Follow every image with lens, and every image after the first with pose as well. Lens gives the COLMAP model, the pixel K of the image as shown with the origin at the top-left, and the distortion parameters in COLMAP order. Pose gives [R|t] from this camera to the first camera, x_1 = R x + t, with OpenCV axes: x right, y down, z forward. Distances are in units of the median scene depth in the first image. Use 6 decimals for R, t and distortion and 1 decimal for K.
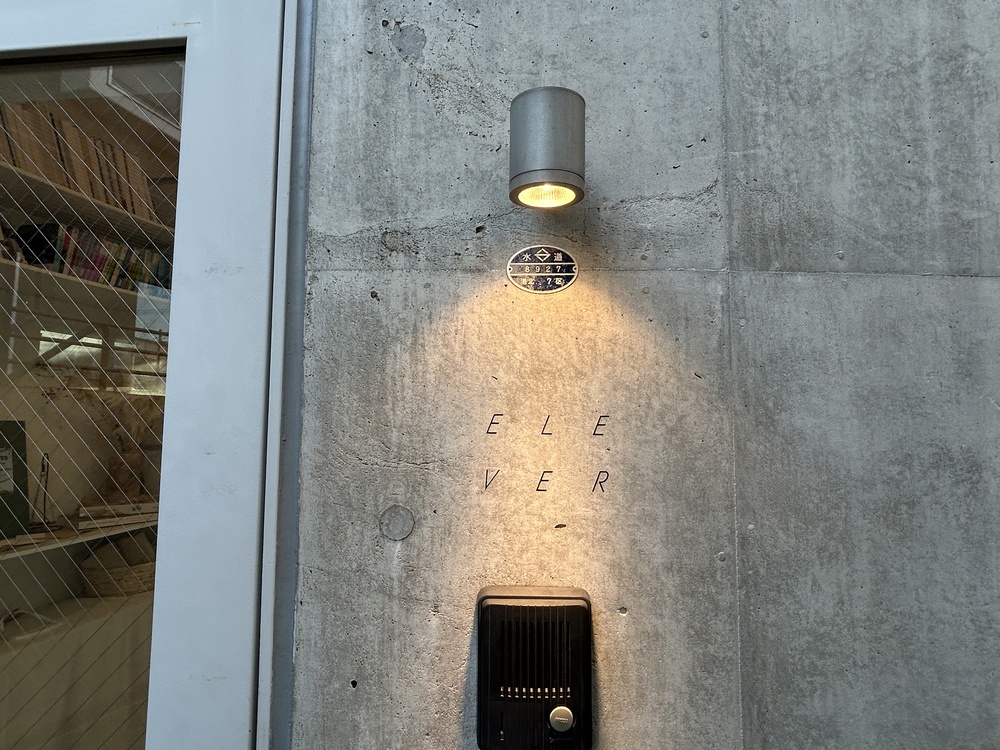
lens RADIAL K [[582.2, 0, 501.2], [0, 582.2, 370.9], [0, 0, 1]] dist [-0.000498, 0.000039]
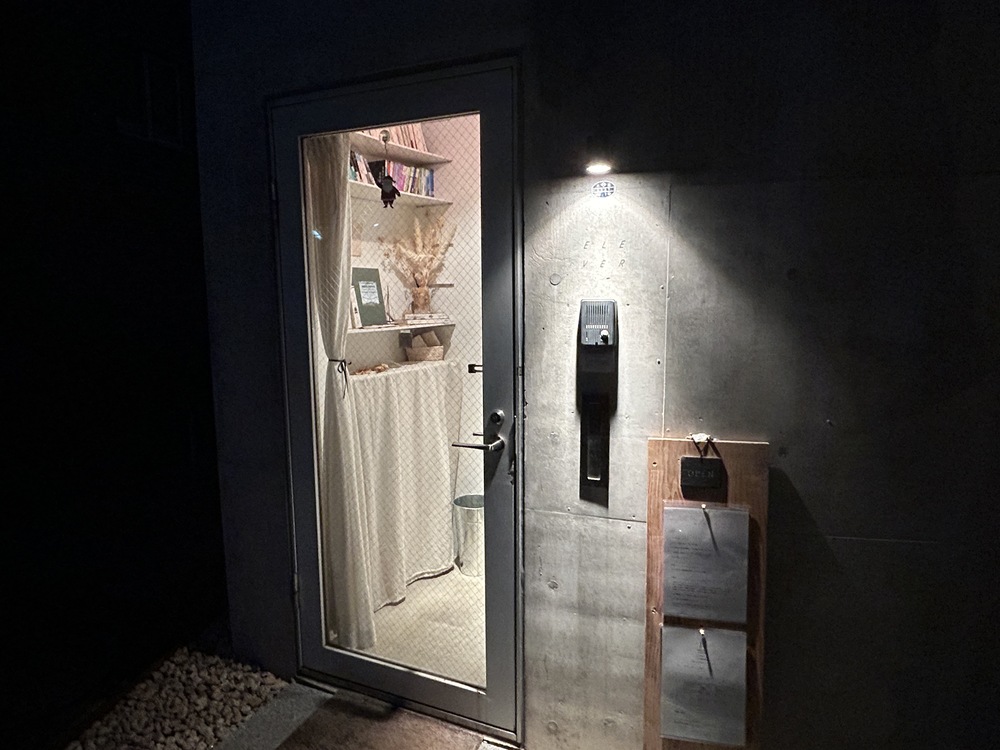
lens RADIAL K [[612.9, 0, 503.5], [0, 612.9, 374.1], [0, 0, 1]] dist [-0.002853, -0.000181]
pose [[0.951536, 0.021537, -0.306784, 0.564703], [0.043723, 0.977938, 0.204266, 0.076667], [0.304415, -0.207780, 0.929602, -2.206134]]
